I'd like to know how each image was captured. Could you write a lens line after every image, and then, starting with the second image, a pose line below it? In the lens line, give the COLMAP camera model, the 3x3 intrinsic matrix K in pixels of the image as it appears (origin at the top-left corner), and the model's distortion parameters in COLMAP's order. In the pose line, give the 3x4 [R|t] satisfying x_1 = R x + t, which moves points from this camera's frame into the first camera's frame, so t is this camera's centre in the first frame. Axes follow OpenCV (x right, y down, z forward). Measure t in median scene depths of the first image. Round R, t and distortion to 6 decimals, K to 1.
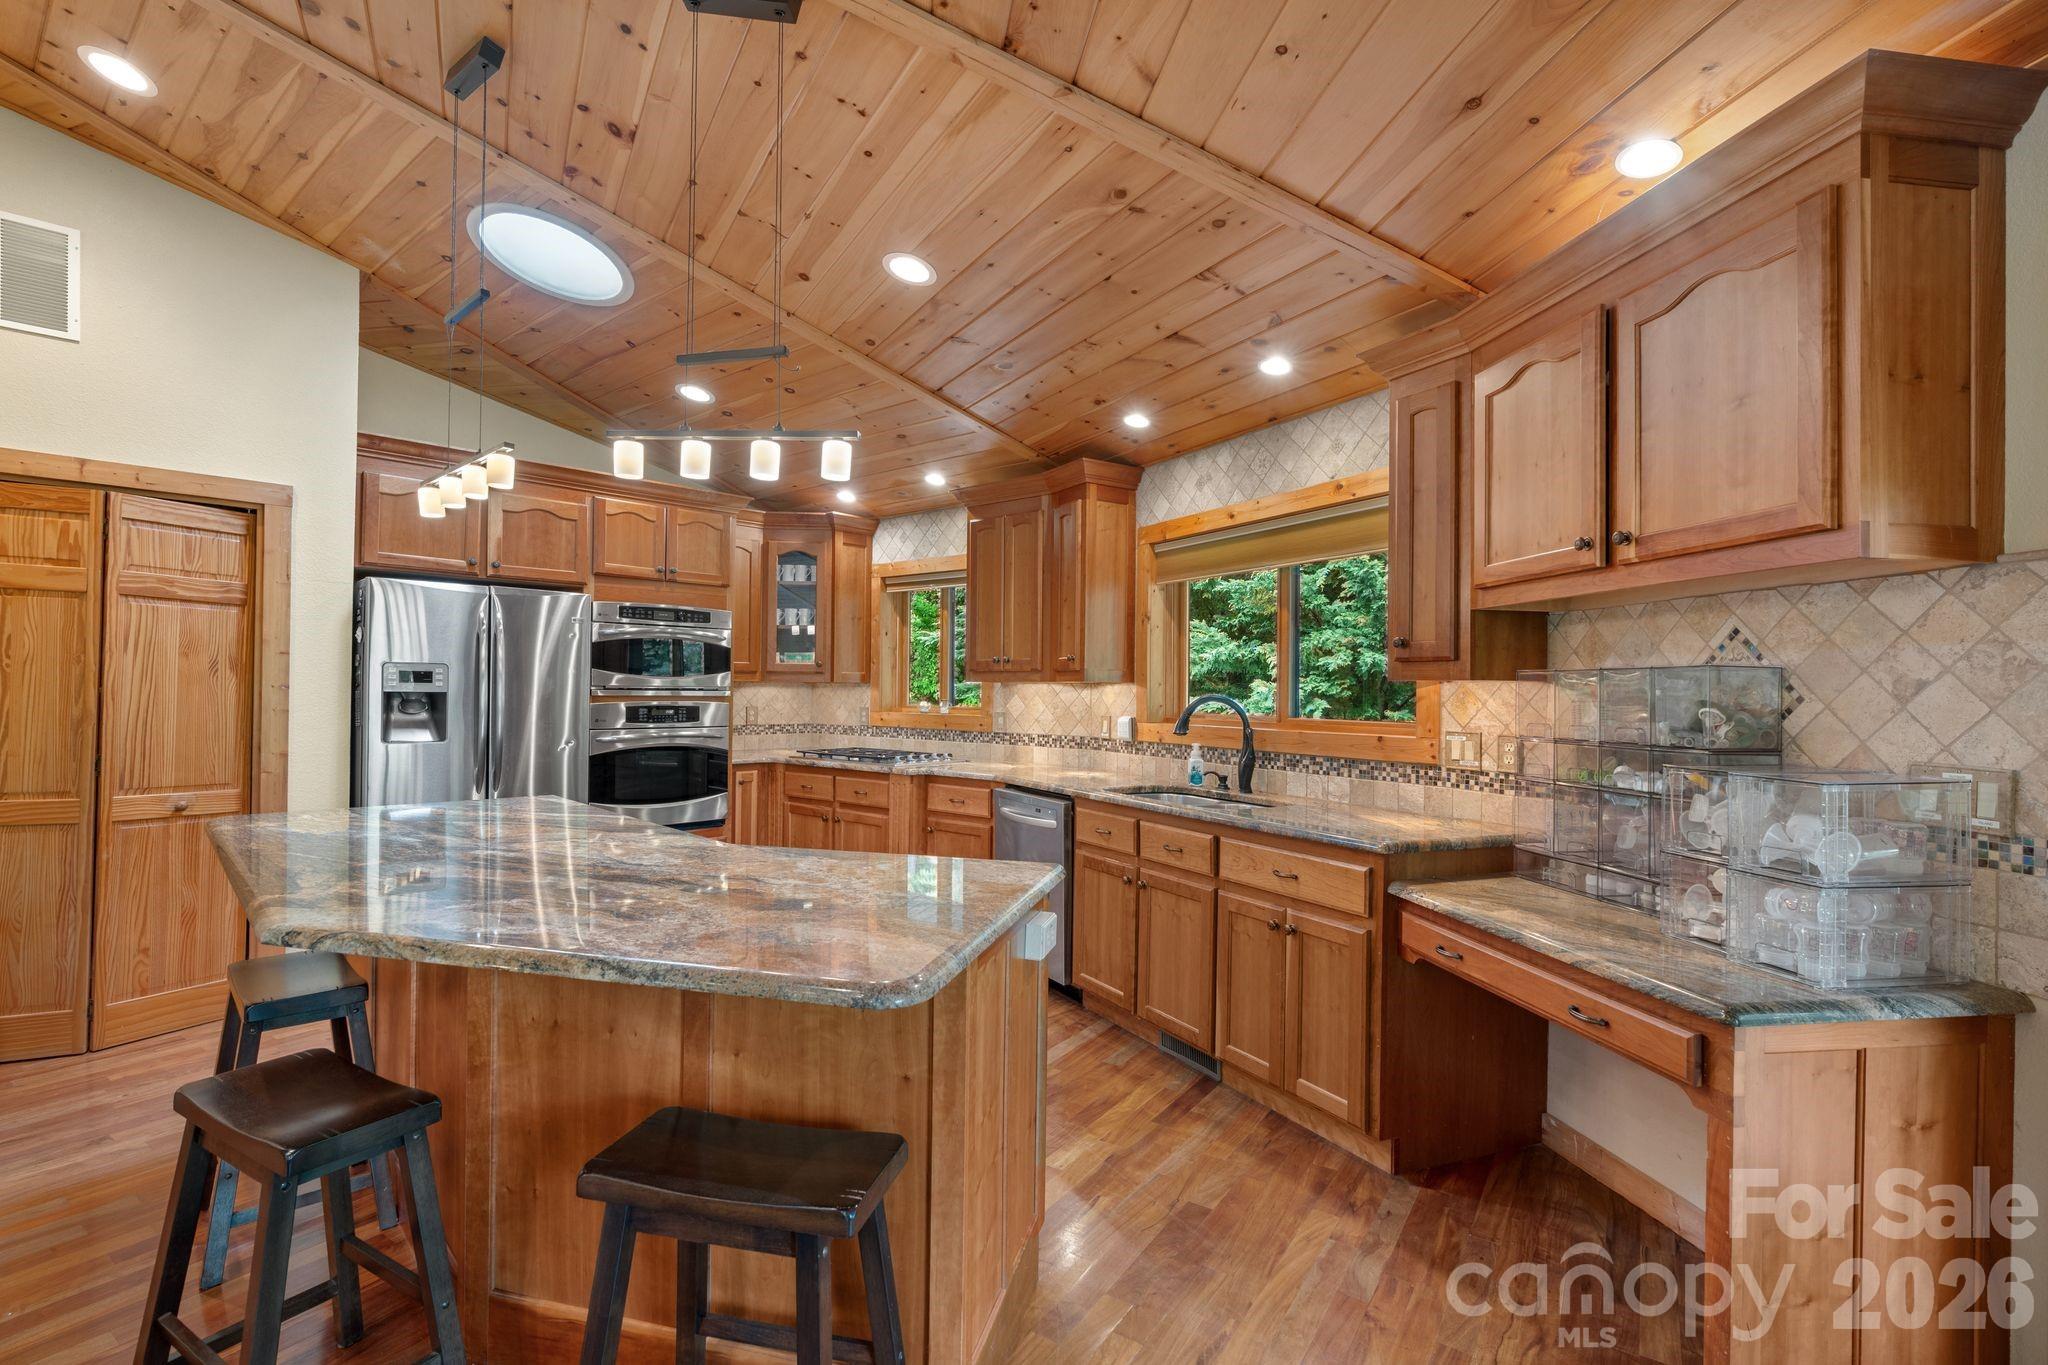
lens RADIAL K [[926.4, 0, 1017.0], [0, 926.4, 684.5], [0, 0, 1]] dist [-0.008171, 0.000316]
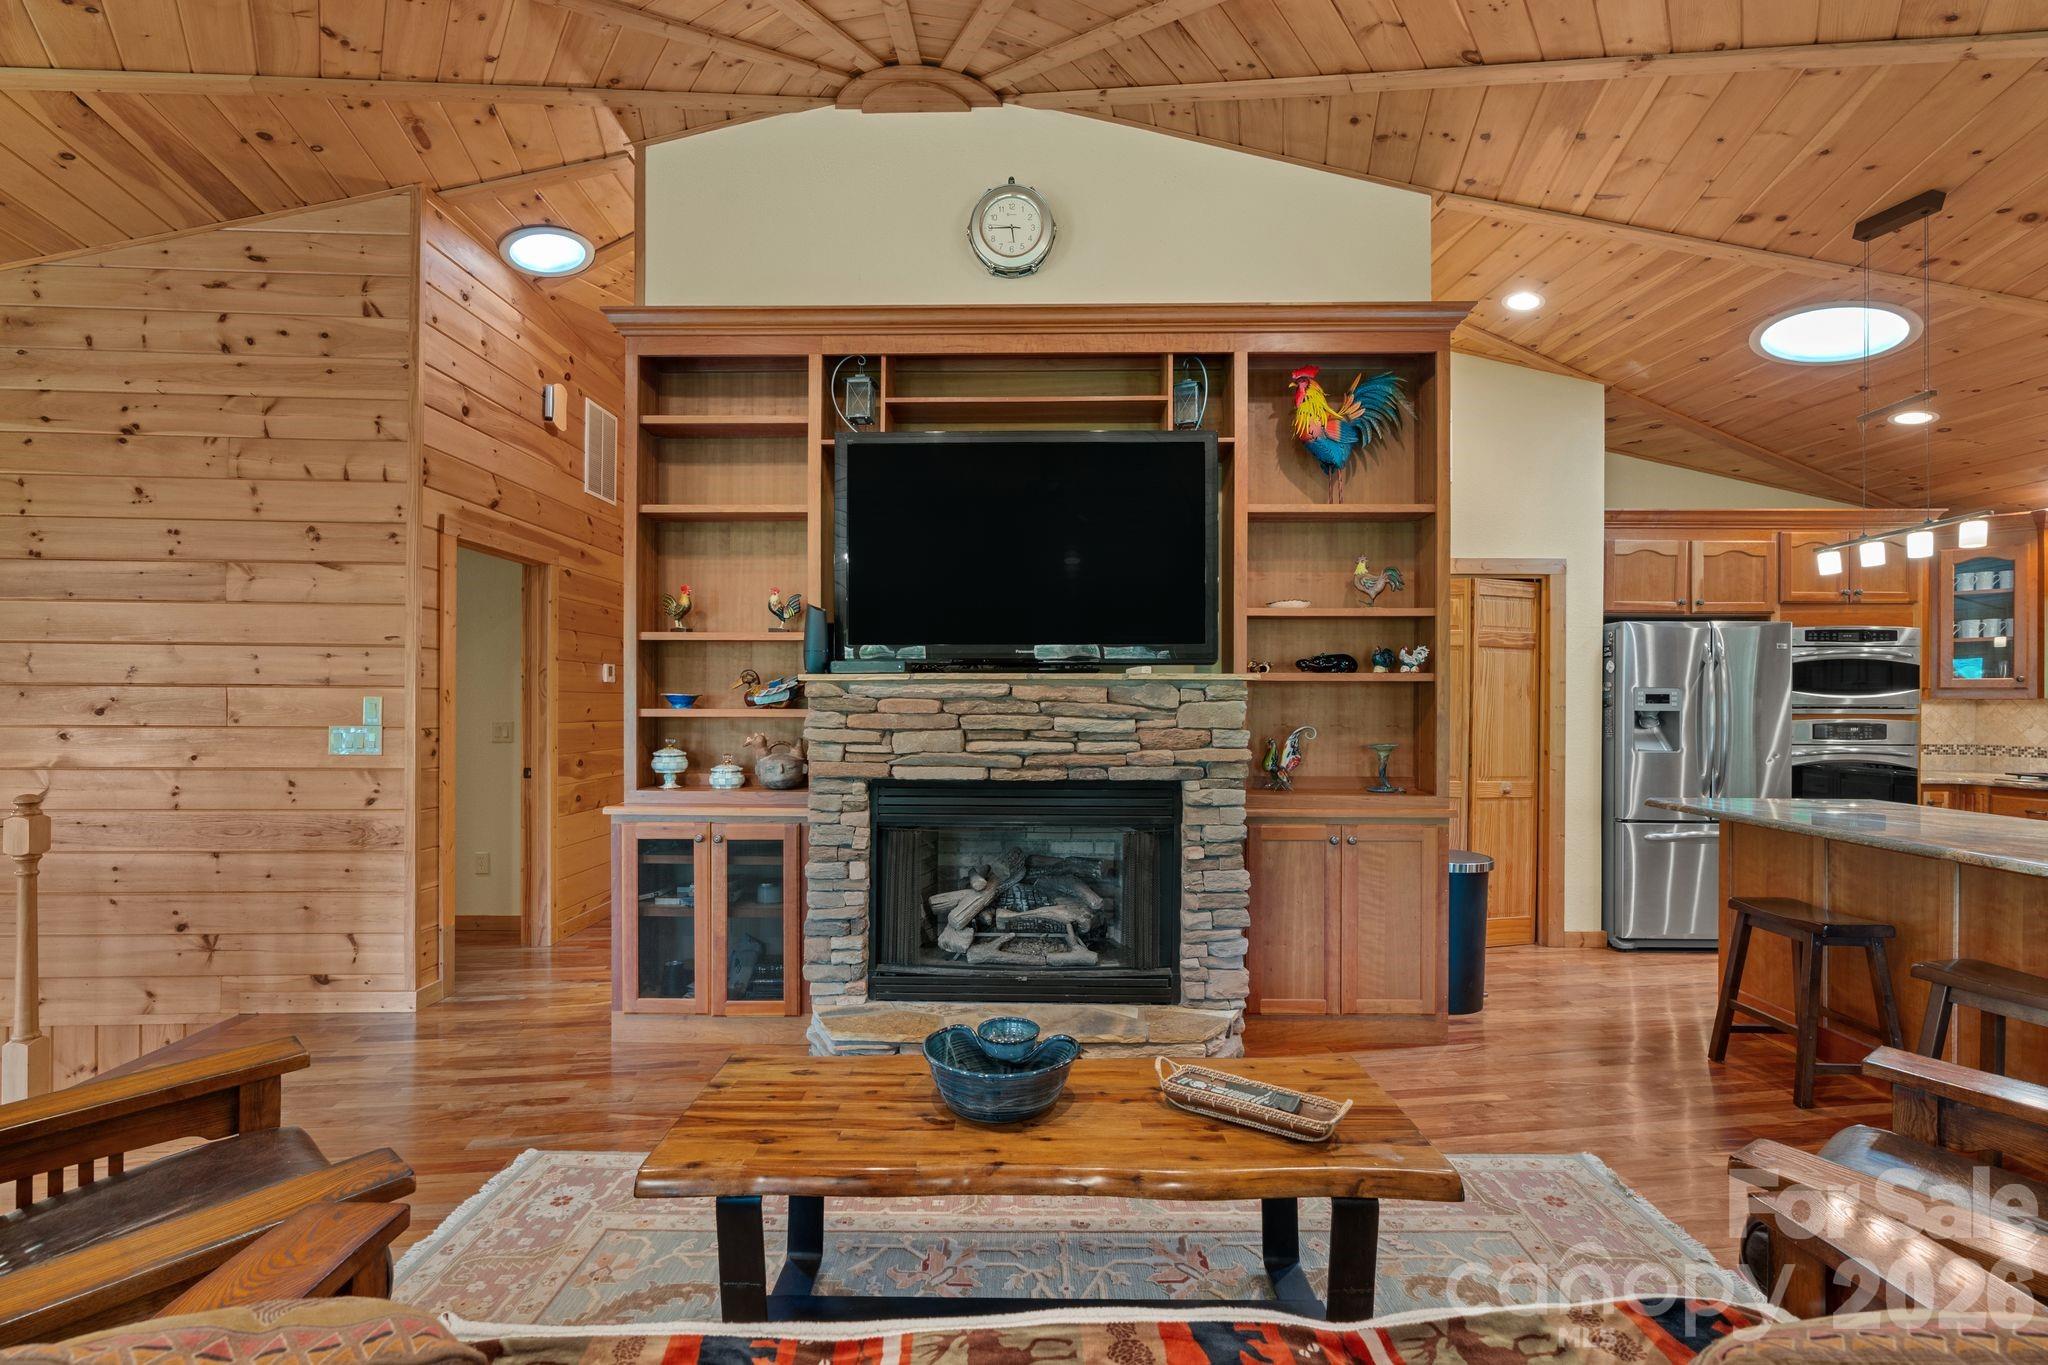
lens RADIAL K [[926.4, 0, 1025.3], [0, 926.4, 700.9], [0, 0, 1]] dist [-0.008171, 0.000316]
pose [[0.679479, -0.009531, -0.733633, -0.310366], [0.009117, 0.999948, -0.004547, -0.007490], [0.733638, -0.003600, 0.679531, -0.467052]]
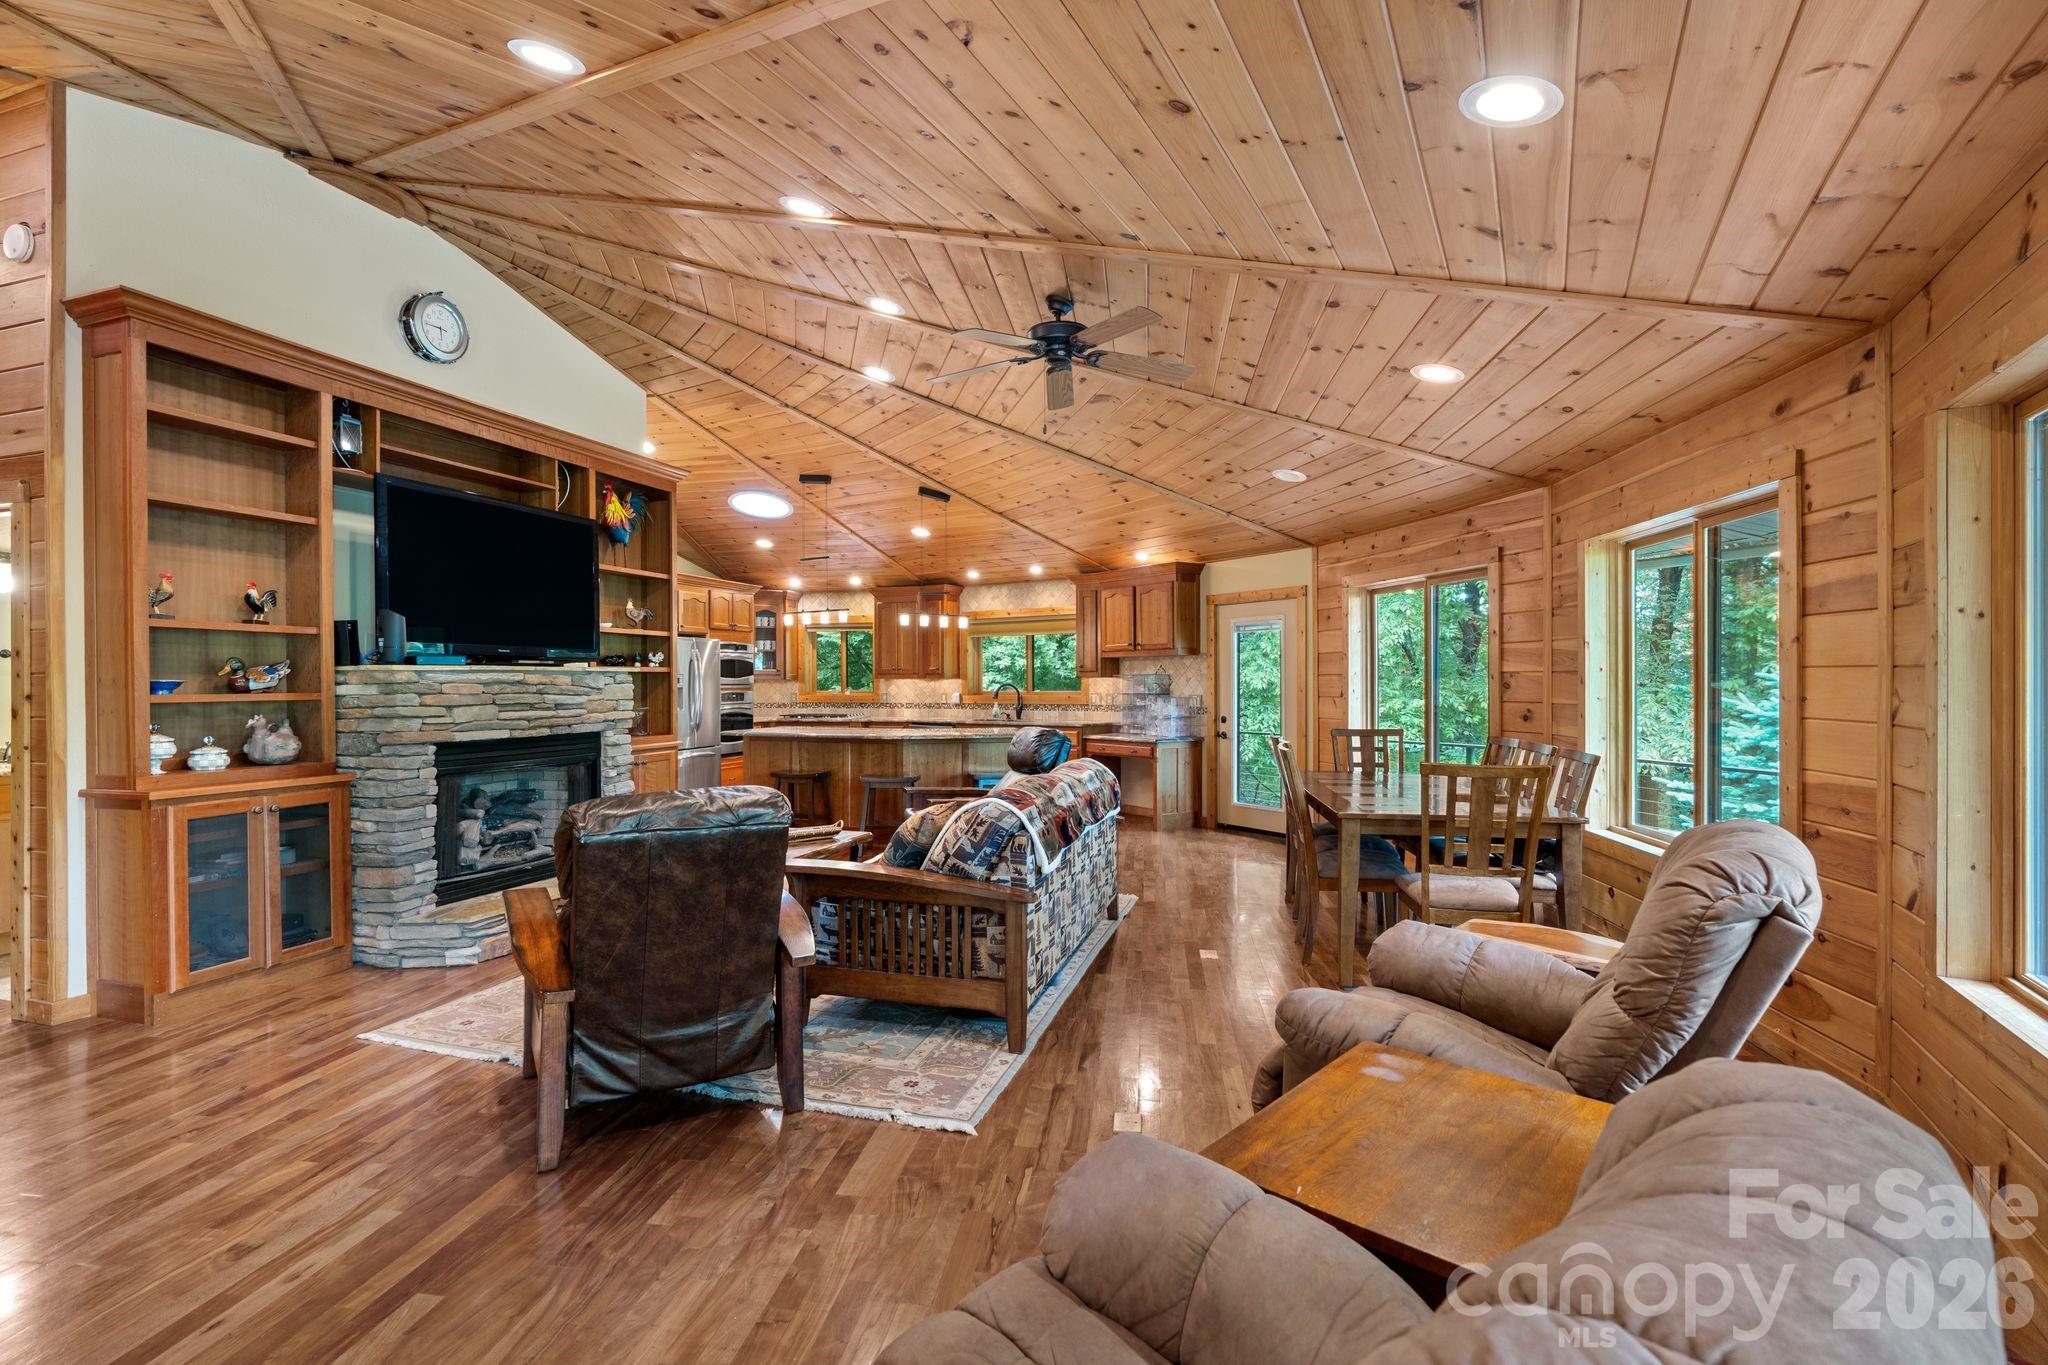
lens RADIAL K [[926.4, 0, 1025.2], [0, 926.4, 680.8], [0, 0, 1]] dist [-0.008171, 0.000316]
pose [[0.896623, -0.014107, 0.442570, -0.872762], [0.010301, 0.999886, 0.011003, -0.023083], [-0.442675, -0.005307, 0.896666, -1.334858]]
